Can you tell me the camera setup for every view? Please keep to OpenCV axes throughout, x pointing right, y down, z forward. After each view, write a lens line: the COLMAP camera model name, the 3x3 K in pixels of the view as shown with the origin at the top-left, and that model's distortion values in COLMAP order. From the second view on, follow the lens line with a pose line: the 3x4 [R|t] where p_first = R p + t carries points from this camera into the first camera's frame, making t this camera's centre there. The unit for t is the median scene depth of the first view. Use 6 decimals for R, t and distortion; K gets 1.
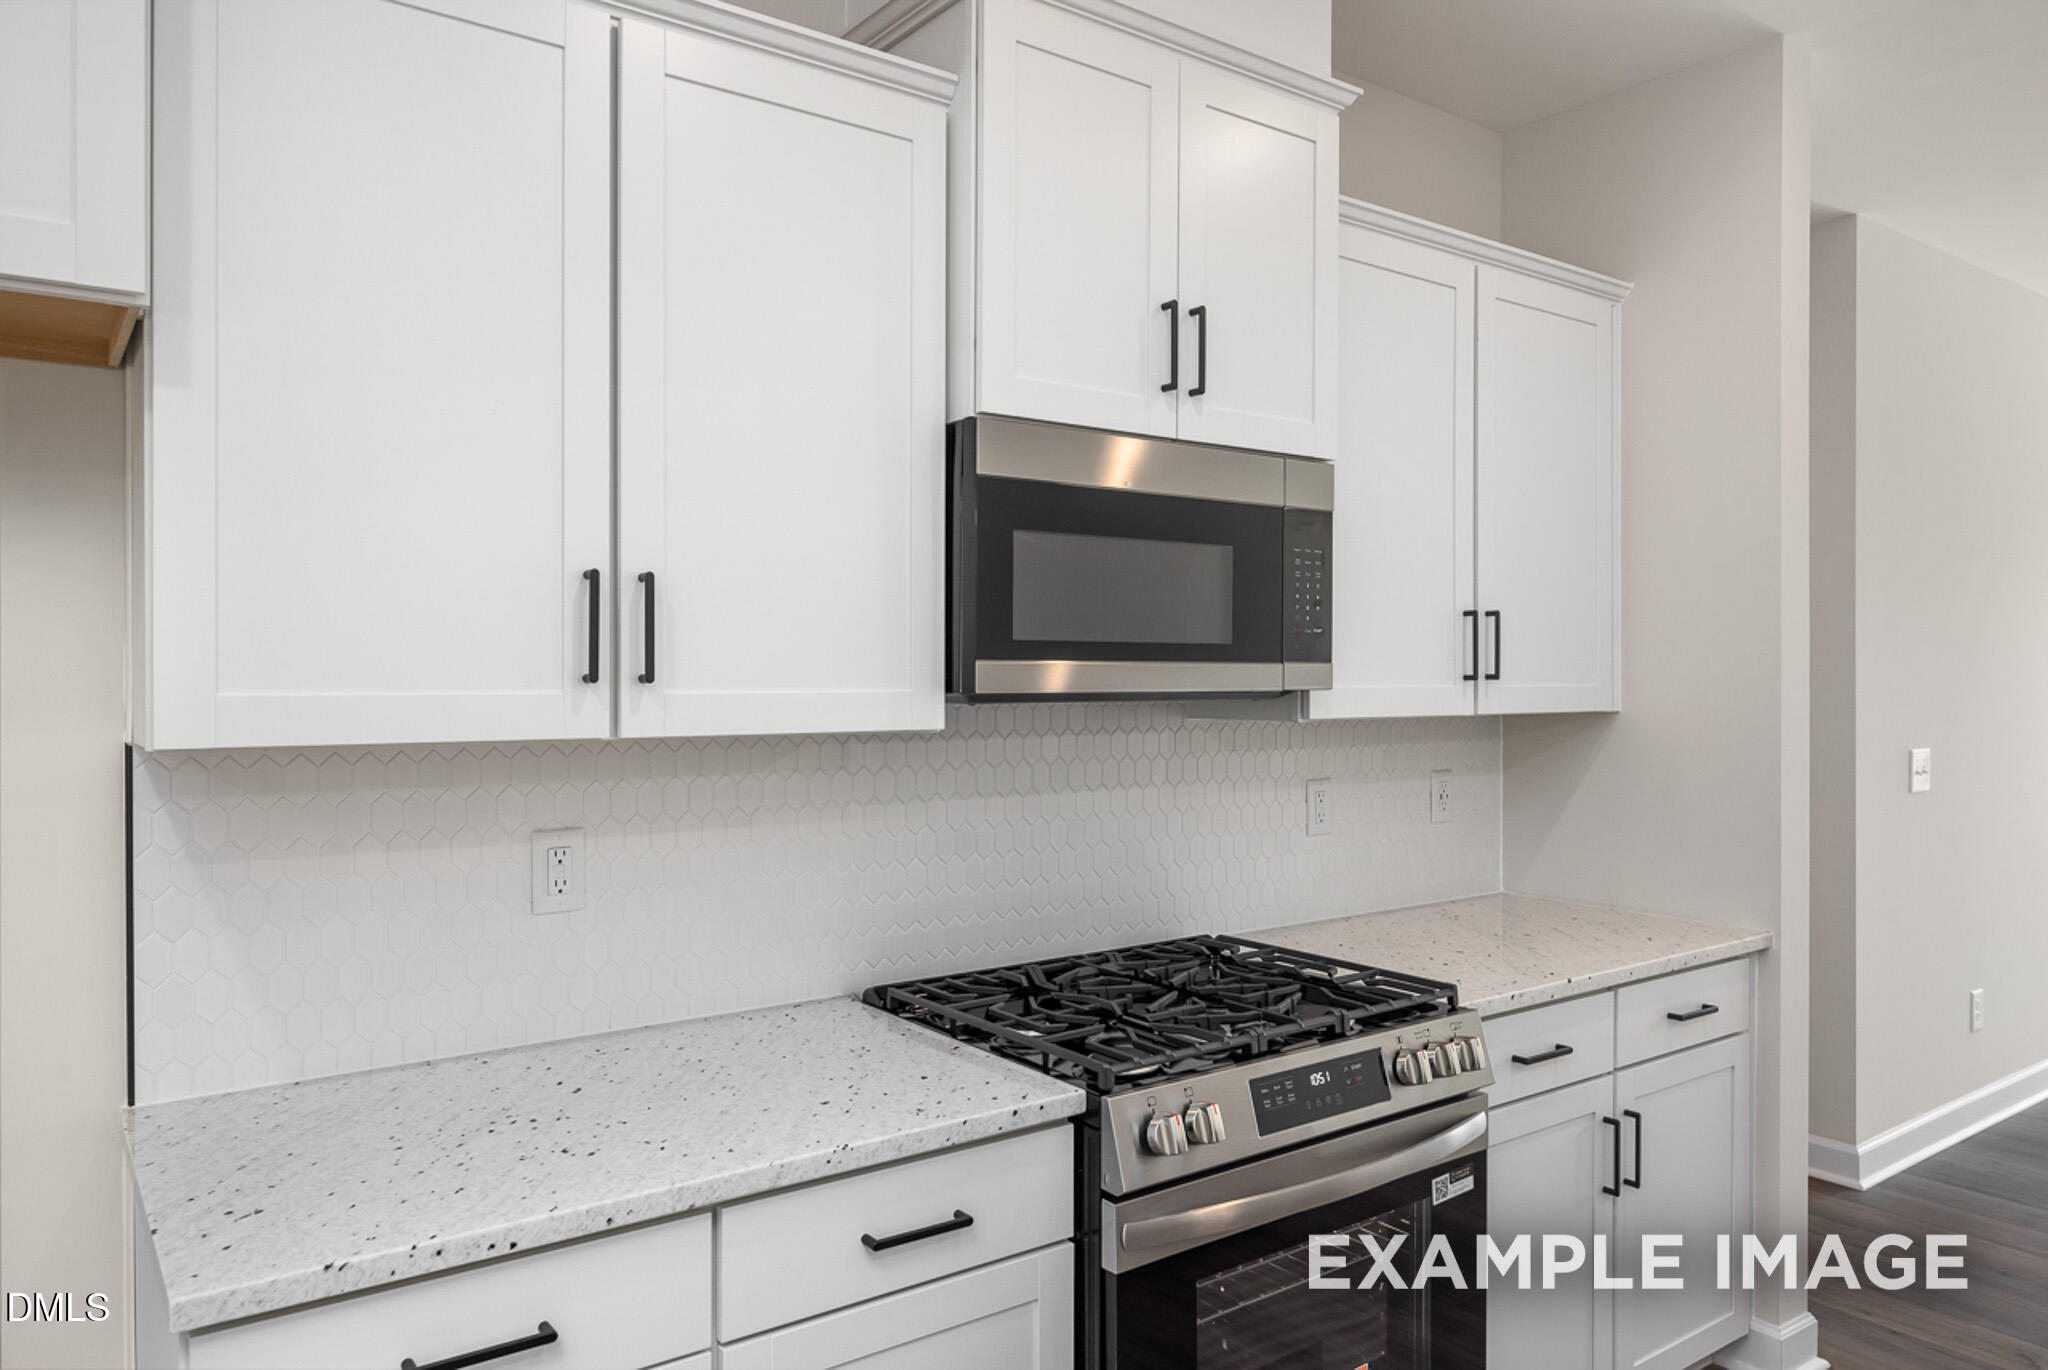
lens RADIAL K [[1389.9, 0, 1023.2], [0, 1389.9, 676.4], [0, 0, 1]] dist [-0.003574, 0.000070]
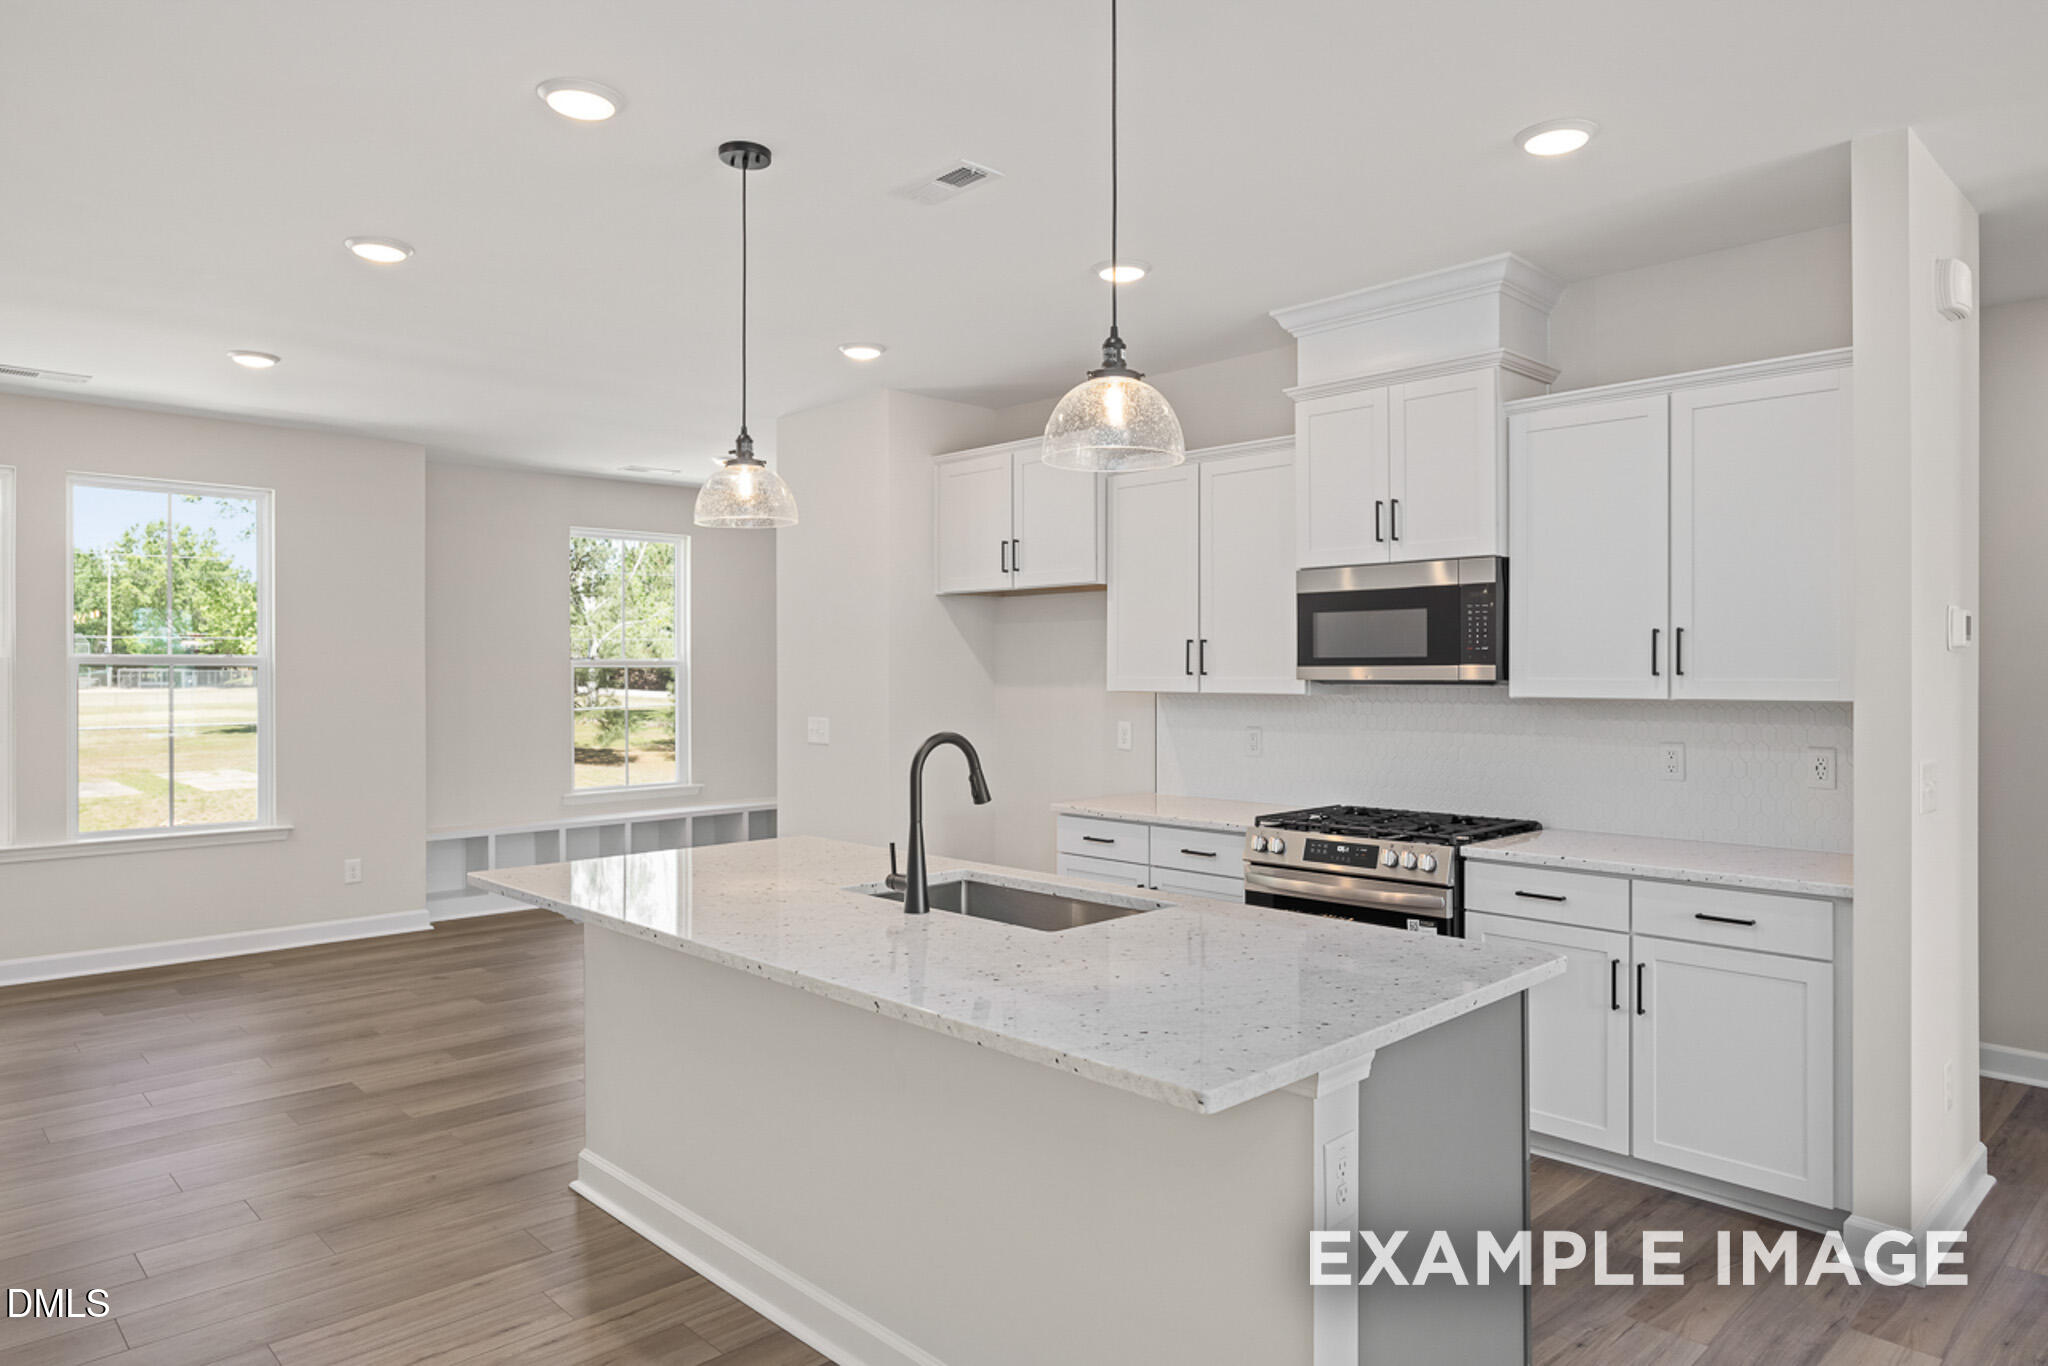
lens RADIAL K [[1256.5, 0, 1038.8], [0, 1256.5, 668.0], [0, 0, 1]] dist [-0.004192, 0.000530]
pose [[0.138310, -0.006267, -0.990369, 1.967597], [-0.000286, 0.999980, -0.006368, 0.004795], [0.990389, 0.001164, 0.138305, 0.197933]]
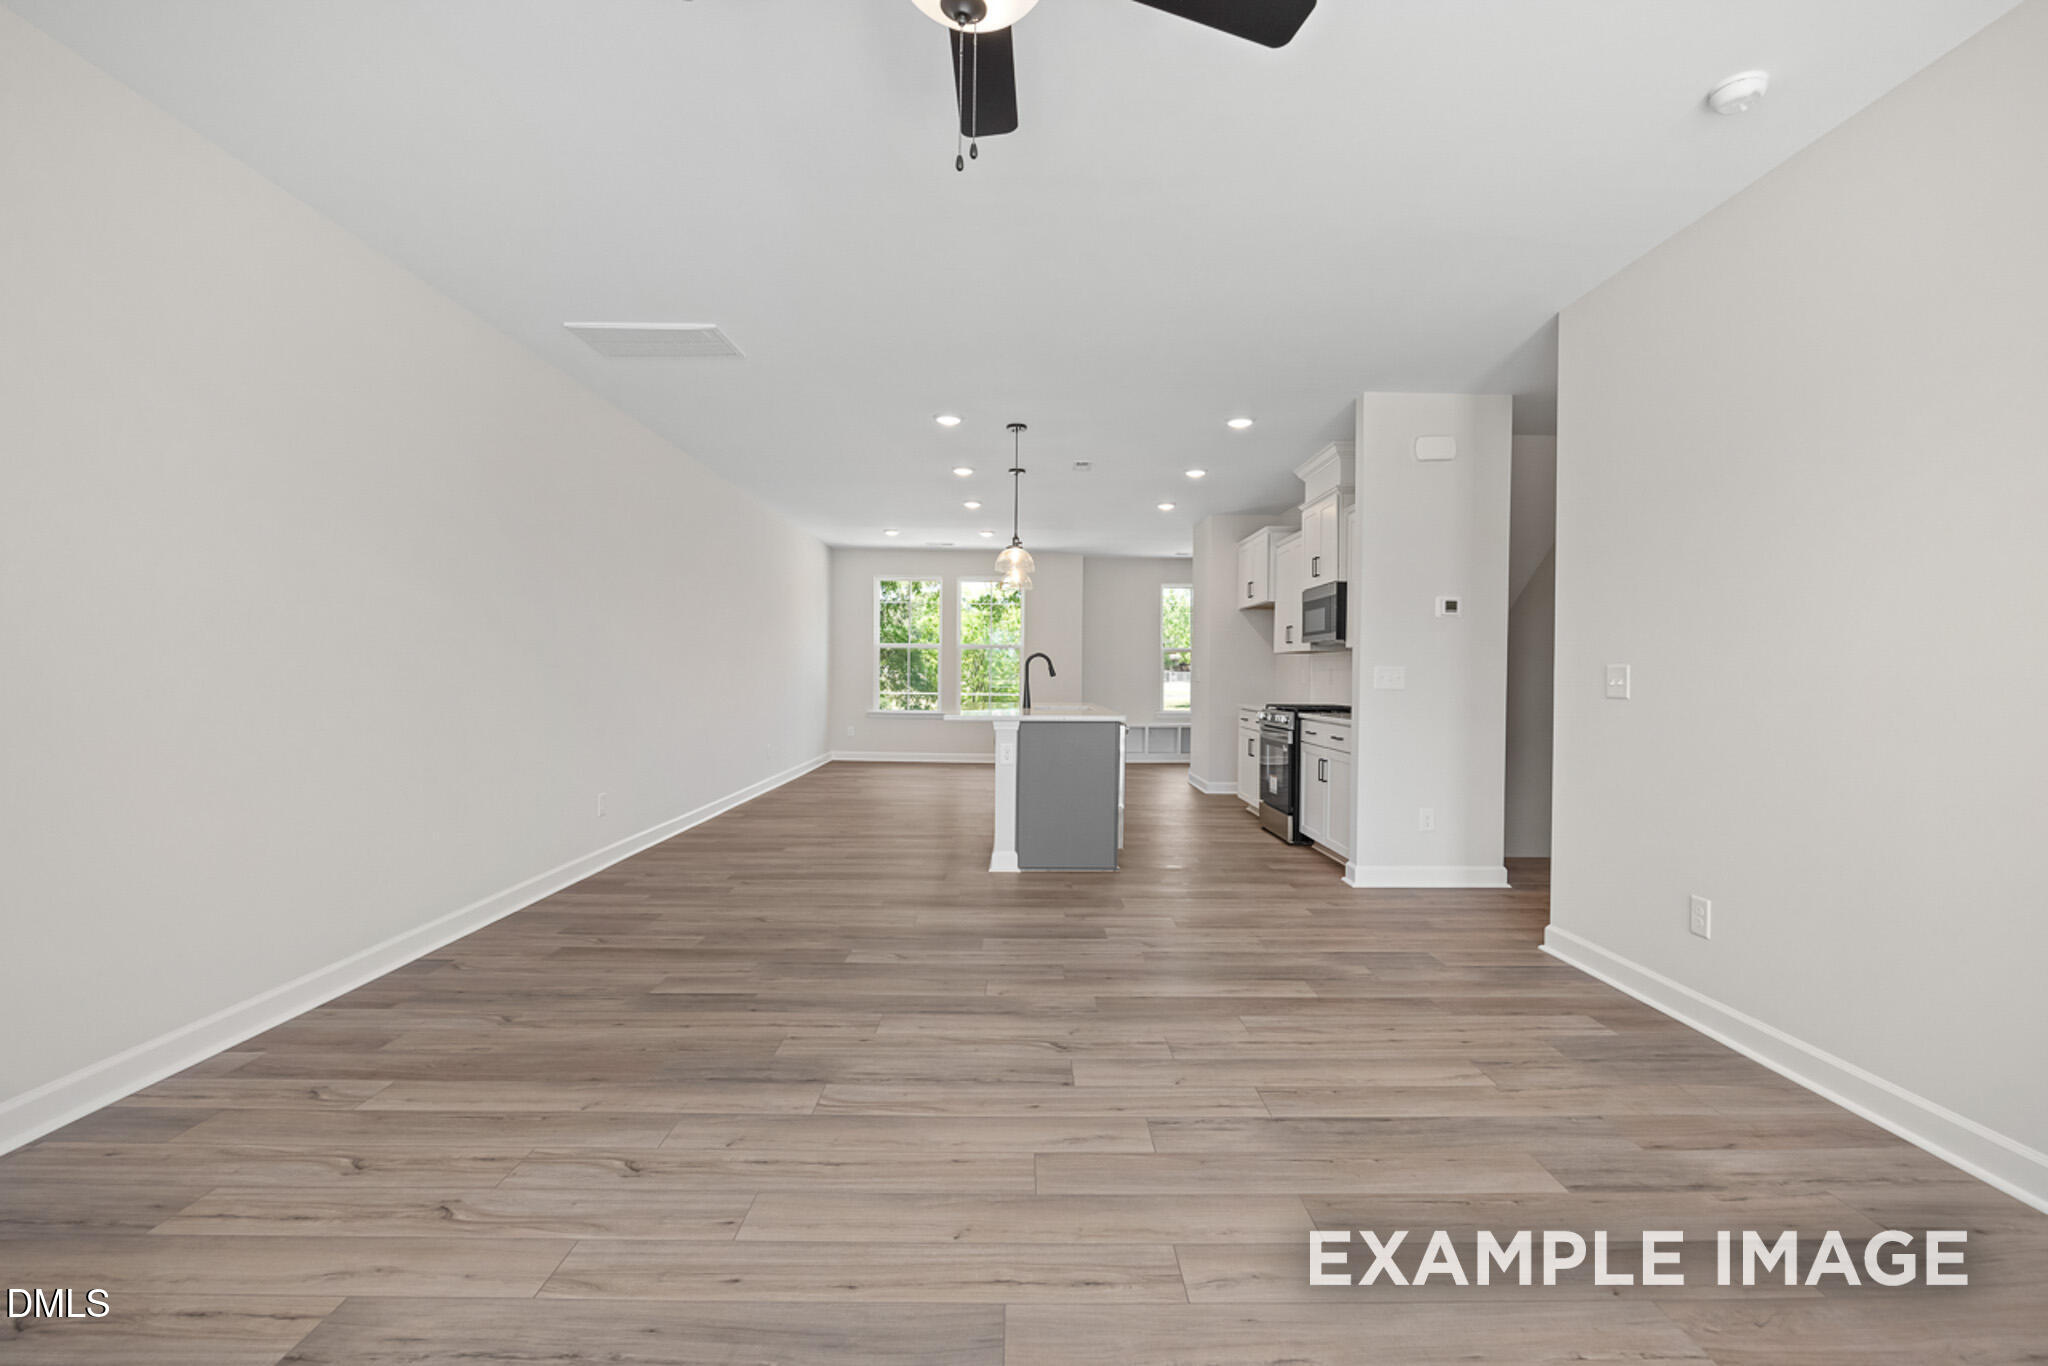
lens RADIAL K [[897.0, 0, 1050.8], [0, 897.0, 674.1], [0, 0, 1]] dist [-0.016387, 0.002167]
pose [[-0.563373, -0.007035, -0.826173, 3.065770], [-0.013487, 0.999909, 0.000682, 0.128948], [0.826093, 0.011527, -0.563416, 1.952899]]
